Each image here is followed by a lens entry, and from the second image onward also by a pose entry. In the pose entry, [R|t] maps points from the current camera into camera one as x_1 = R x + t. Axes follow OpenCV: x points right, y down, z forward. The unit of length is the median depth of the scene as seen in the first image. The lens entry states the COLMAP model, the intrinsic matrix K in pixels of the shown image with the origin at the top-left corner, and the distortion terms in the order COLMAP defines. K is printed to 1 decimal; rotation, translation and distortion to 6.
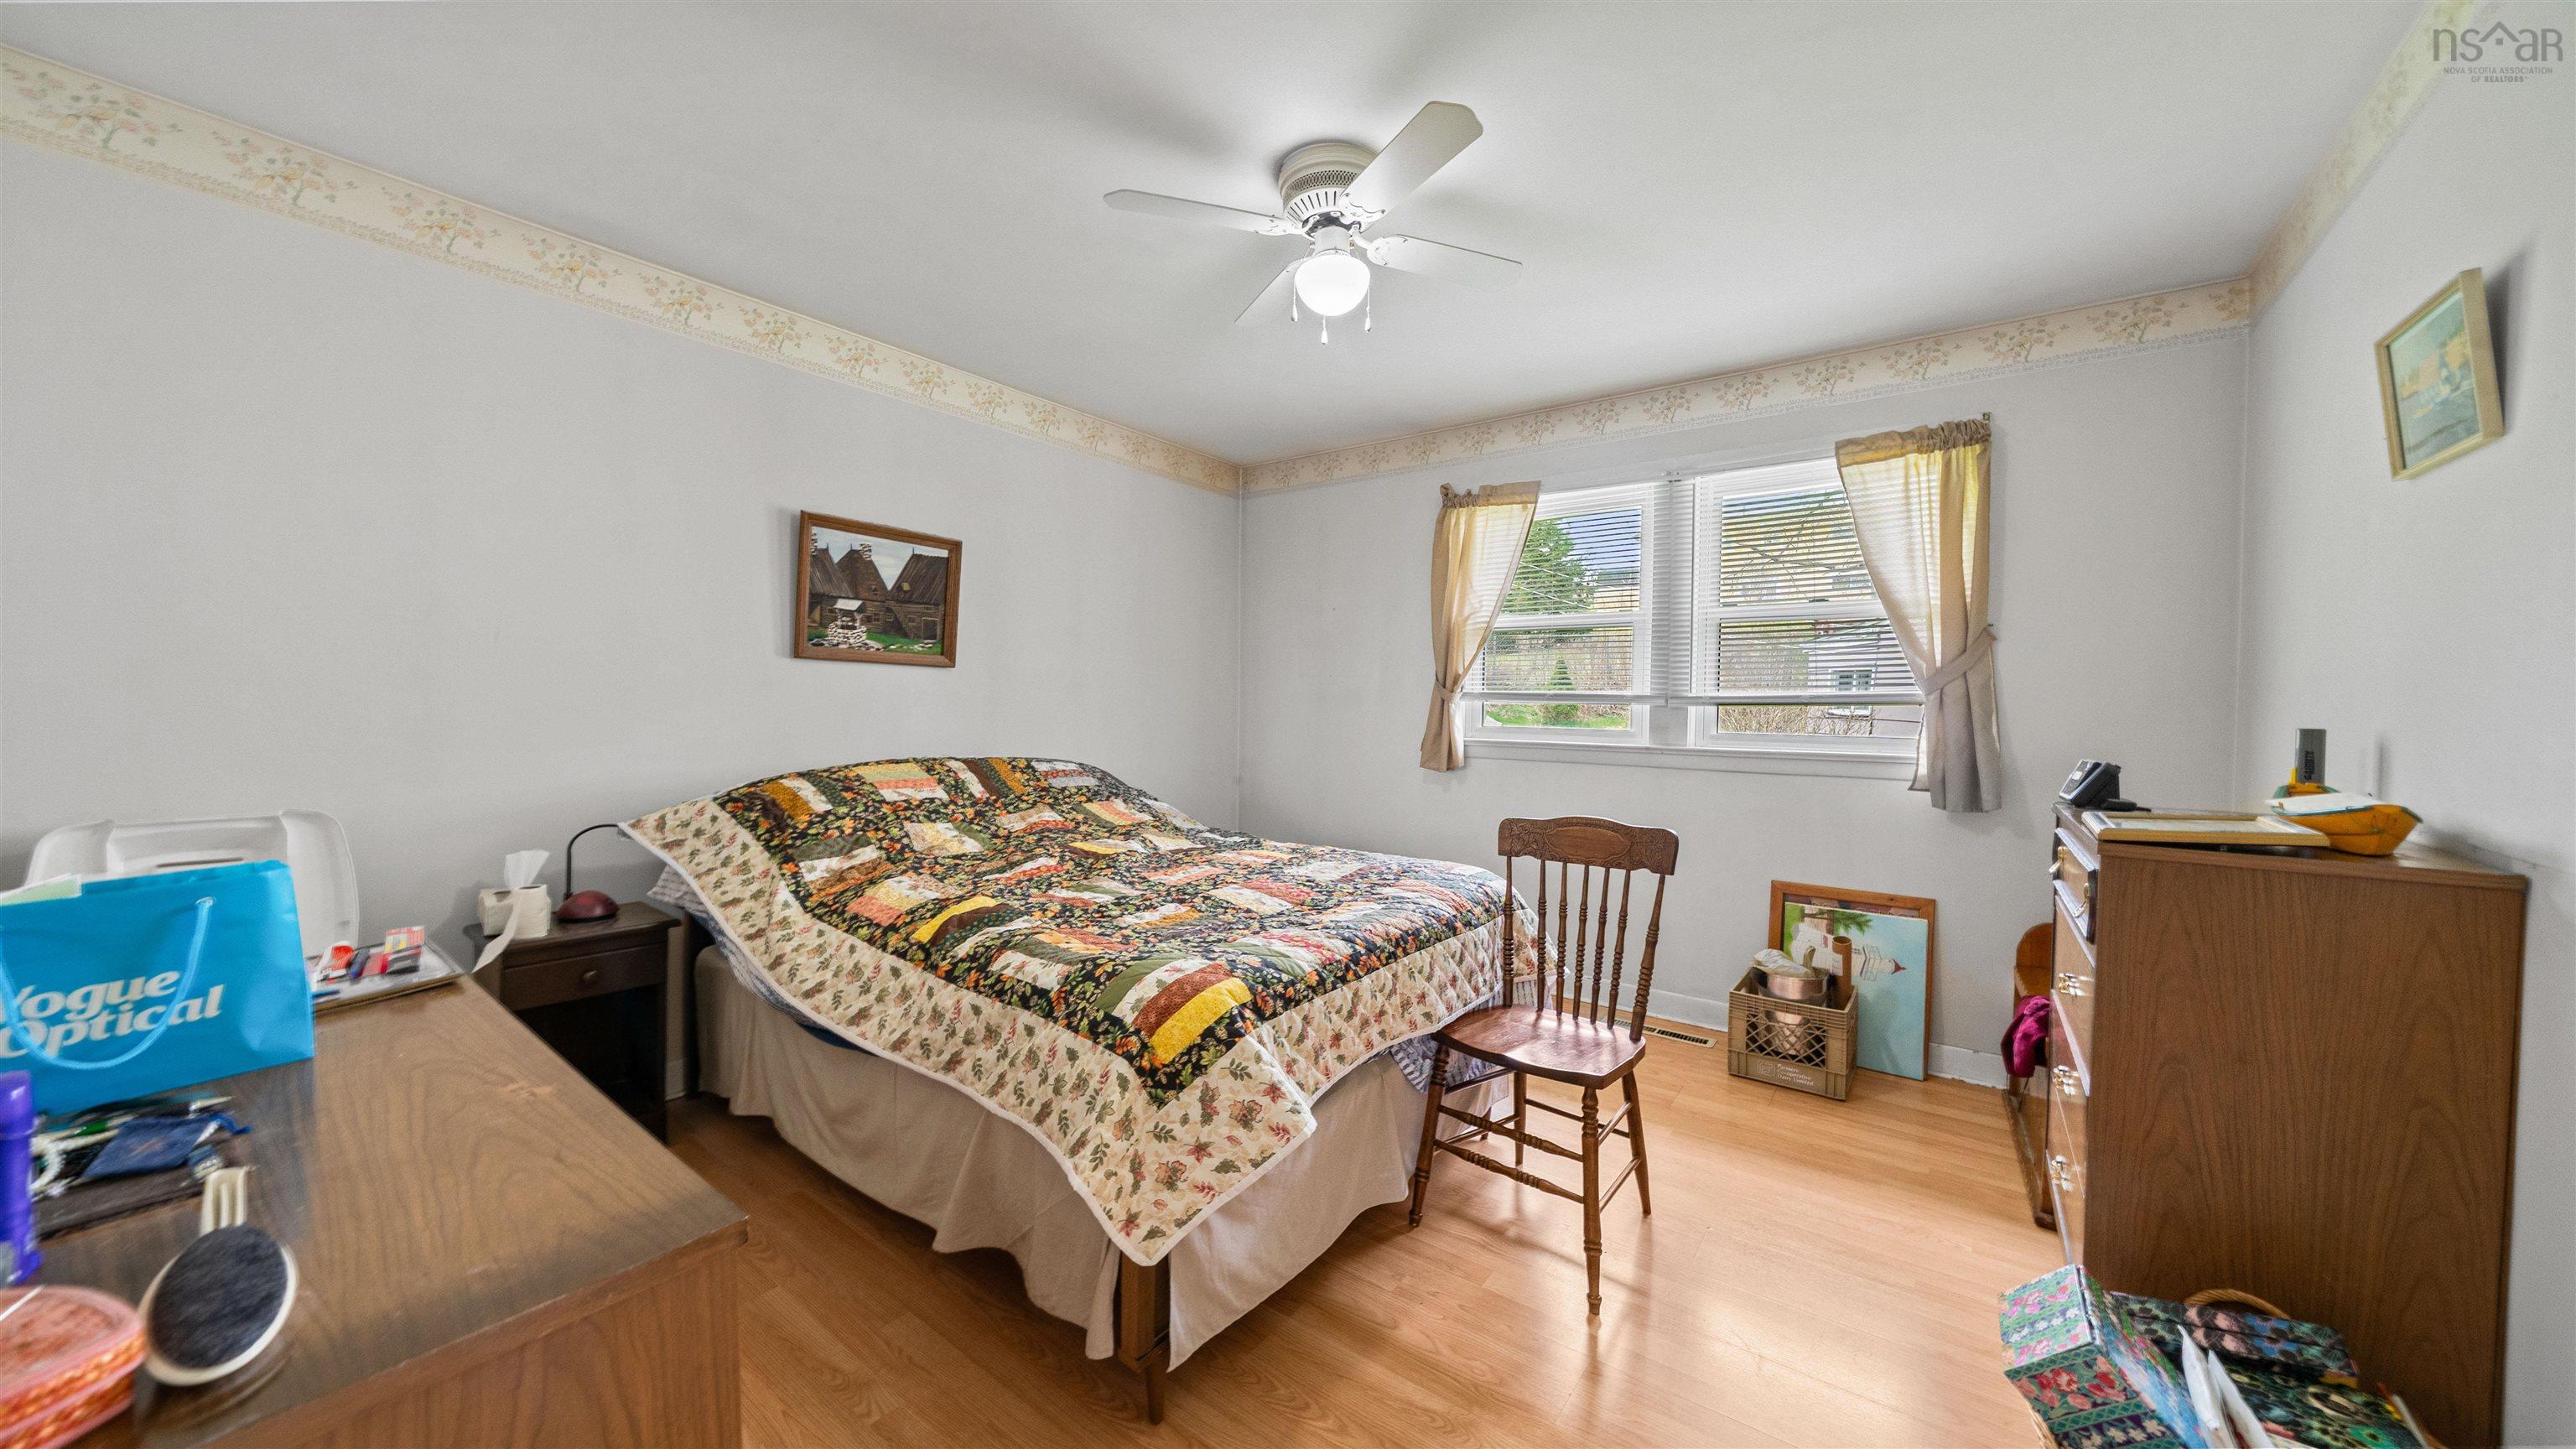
lens RADIAL K [[878.9, 0, 1301.7], [0, 878.9, 707.2], [0, 0, 1]] dist [-0.000205, -0.000015]
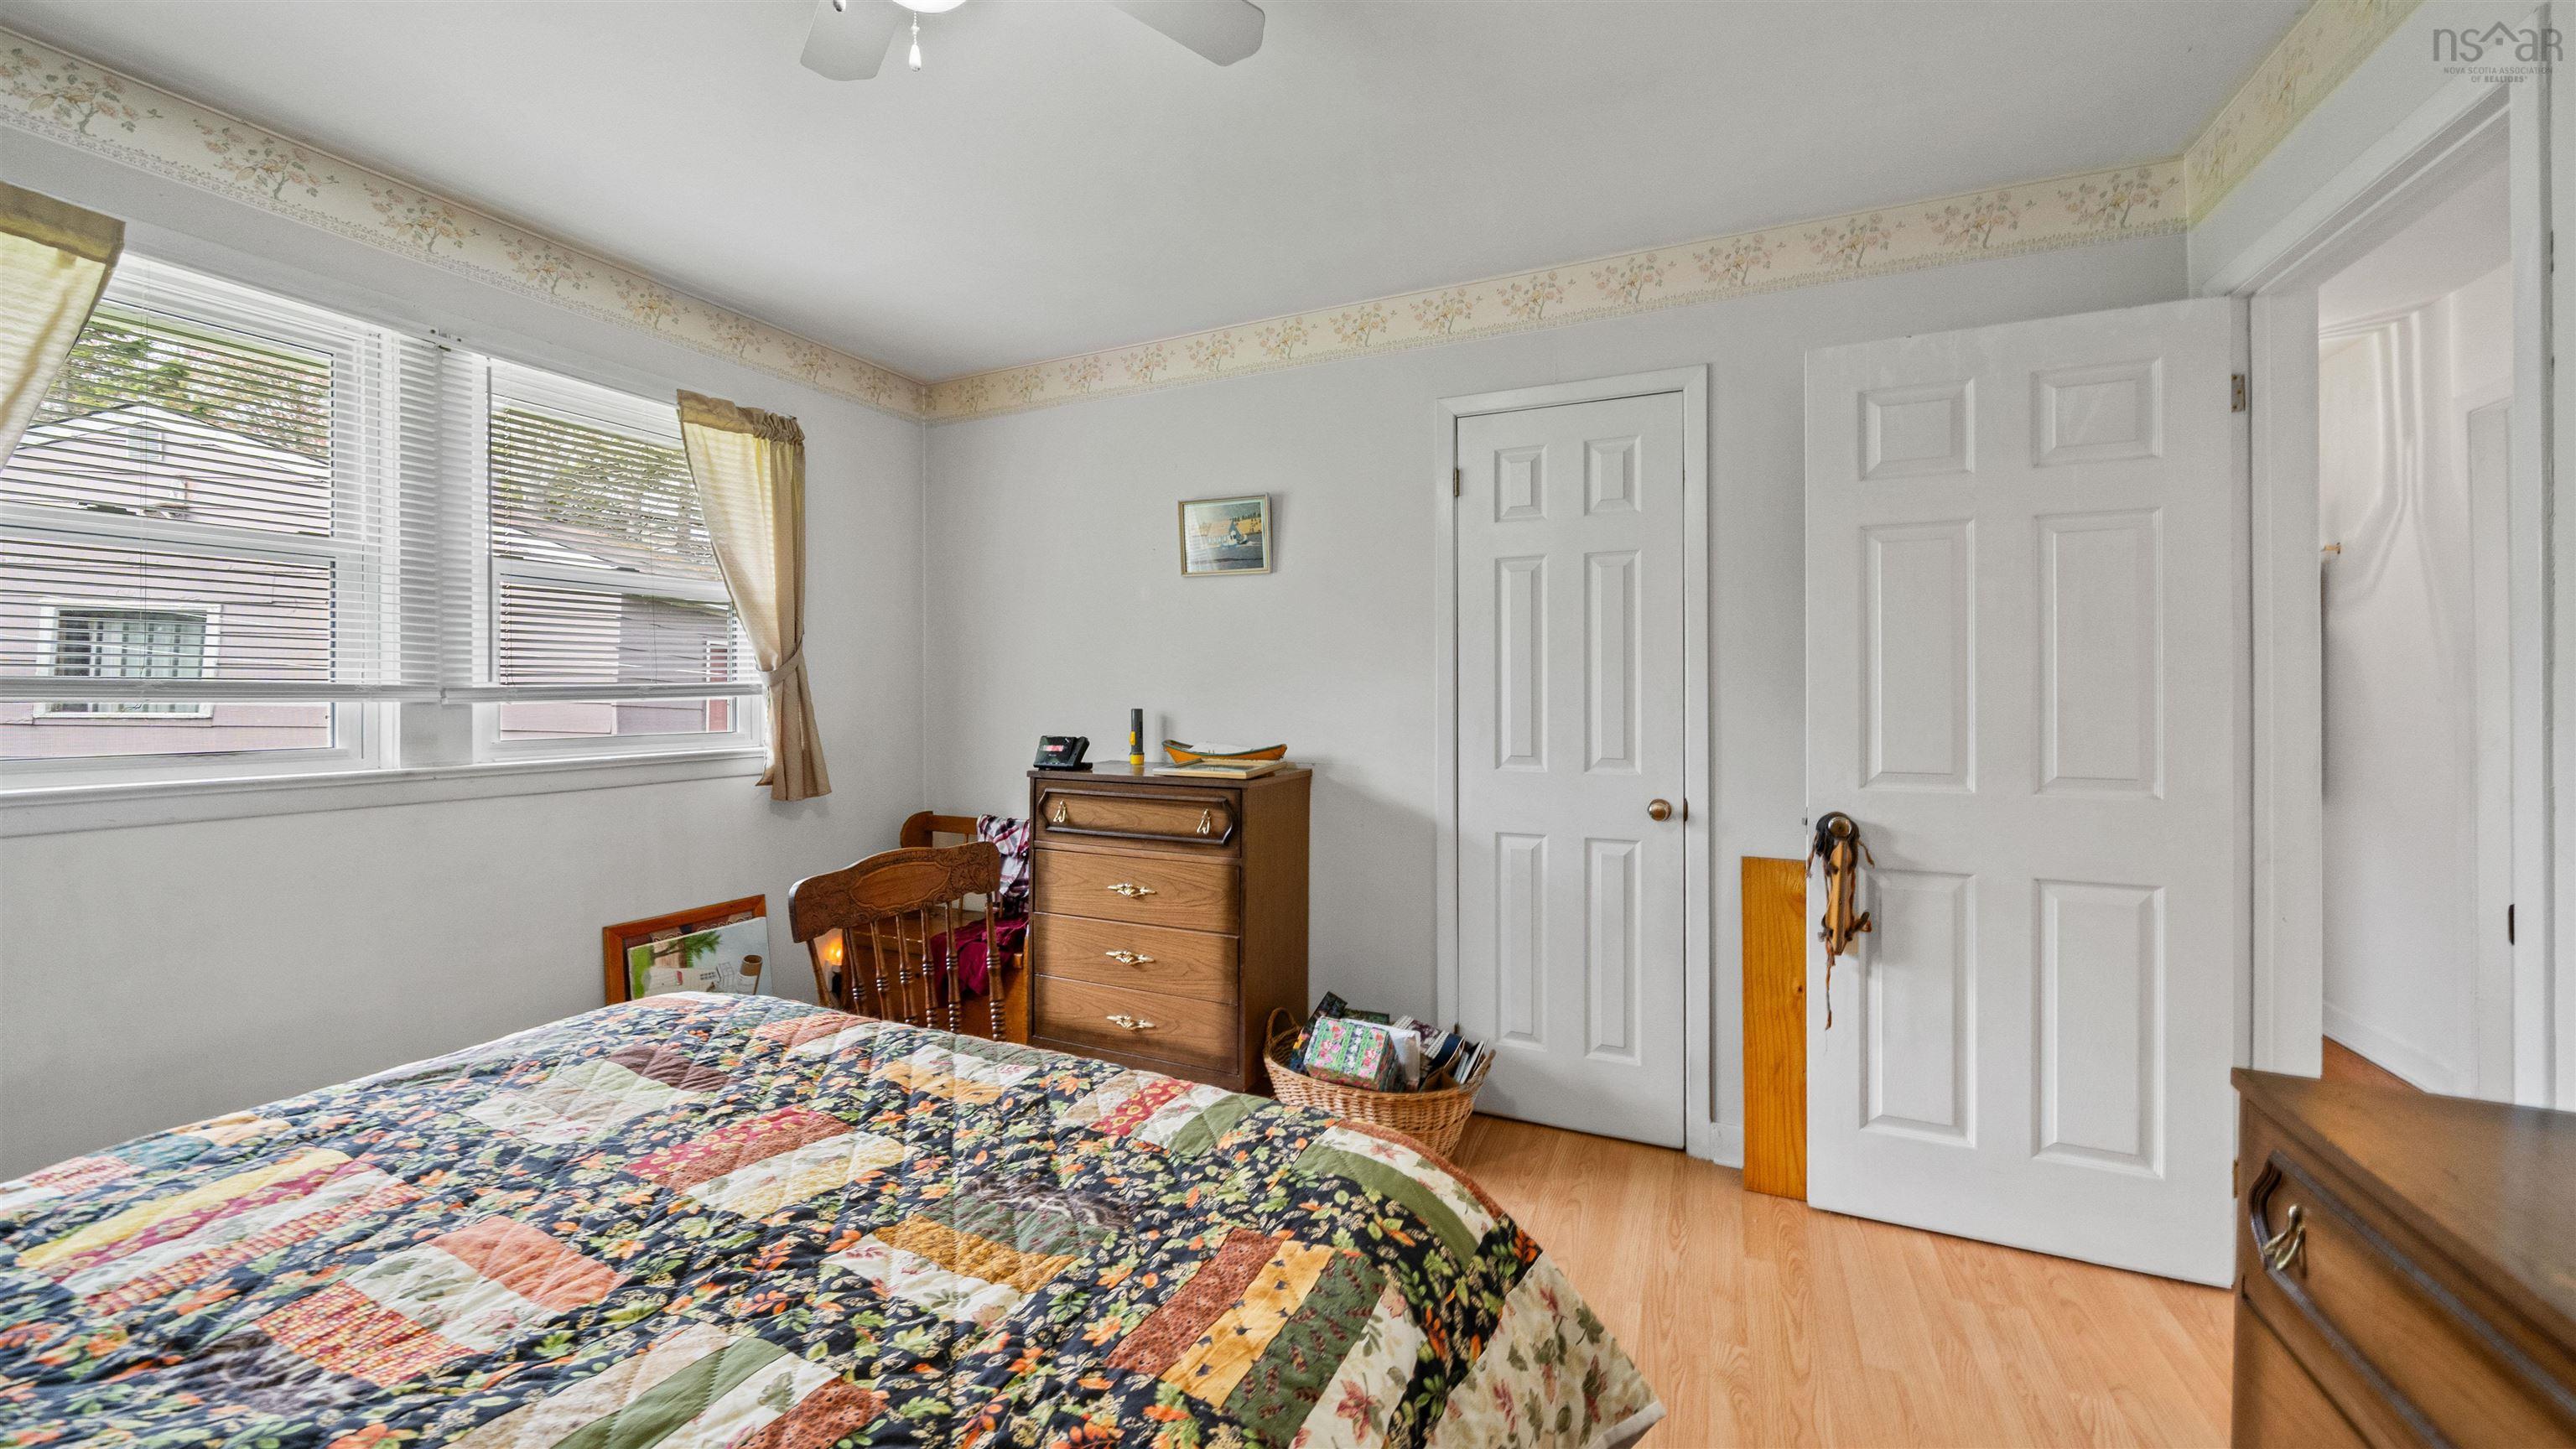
lens RADIAL K [[967.3, 0, 1227.8], [0, 967.3, 711.3], [0, 0, 1]] dist [-0.000027, -0.000004]
pose [[-0.195535, -0.025454, 0.980366, -0.424087], [-0.000804, 0.999667, 0.025795, -0.015266], [-0.980696, 0.004255, -0.195491, 0.671276]]
